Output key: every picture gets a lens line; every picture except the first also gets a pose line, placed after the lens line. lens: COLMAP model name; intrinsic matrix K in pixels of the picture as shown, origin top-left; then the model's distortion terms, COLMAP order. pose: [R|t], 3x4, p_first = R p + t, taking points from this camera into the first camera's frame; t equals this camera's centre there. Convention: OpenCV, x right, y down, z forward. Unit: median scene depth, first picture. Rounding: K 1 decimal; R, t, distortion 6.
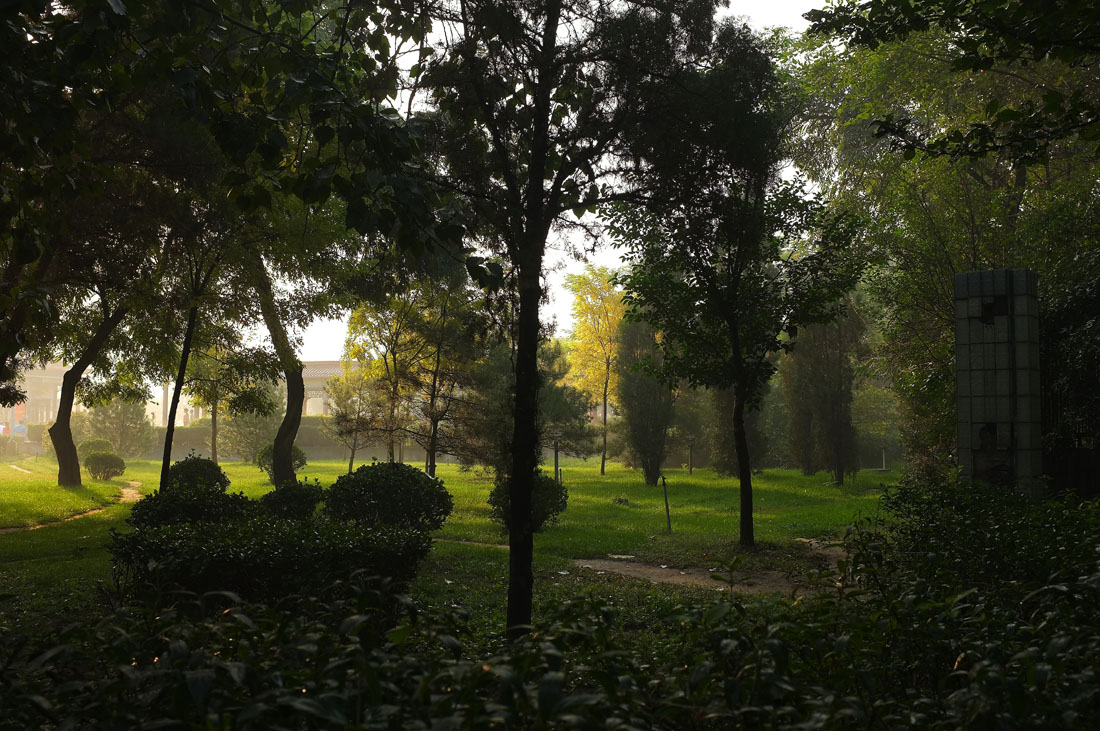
lens RADIAL K [[1138.8, 0, 552.8], [0, 1138.8, 384.7], [0, 0, 1]] dist [-0.090005, 0.019901]
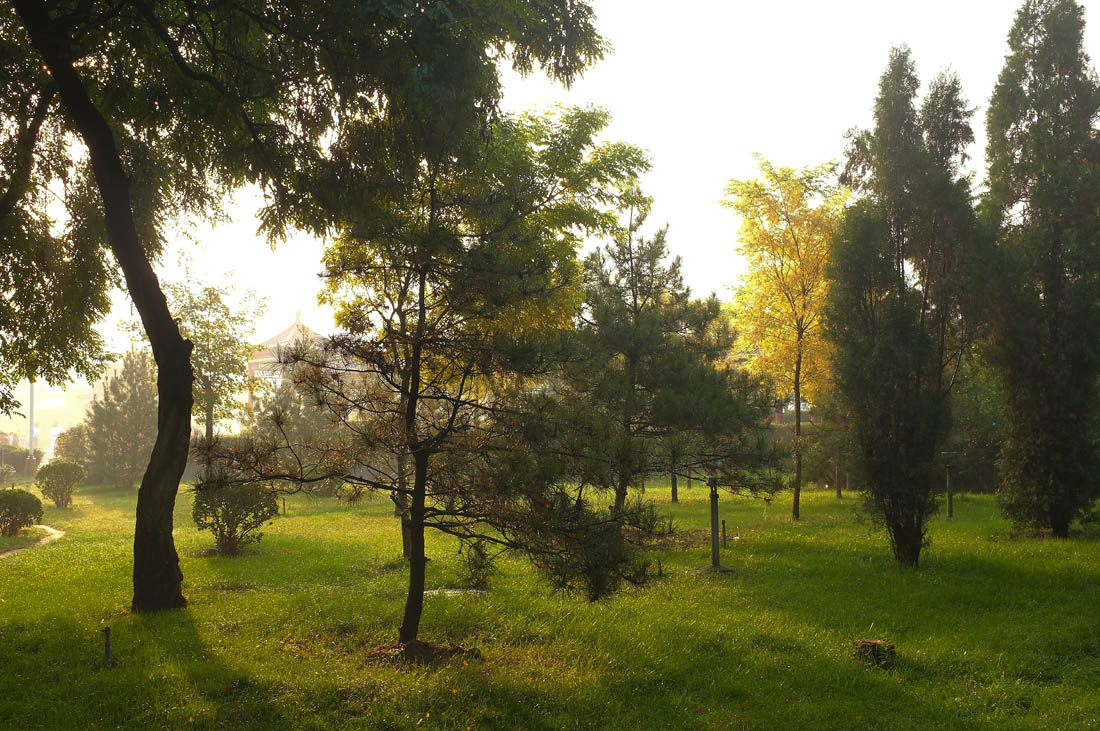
lens RADIAL K [[1138.8, 0, 552.8], [0, 1138.8, 384.7], [0, 0, 1]] dist [-0.090005, 0.019901]
pose [[0.989361, -0.025195, -0.143281, 0.005127], [0.026289, 0.999638, 0.005746, 0.003534], [0.143085, -0.009451, 0.989665, 0.422715]]
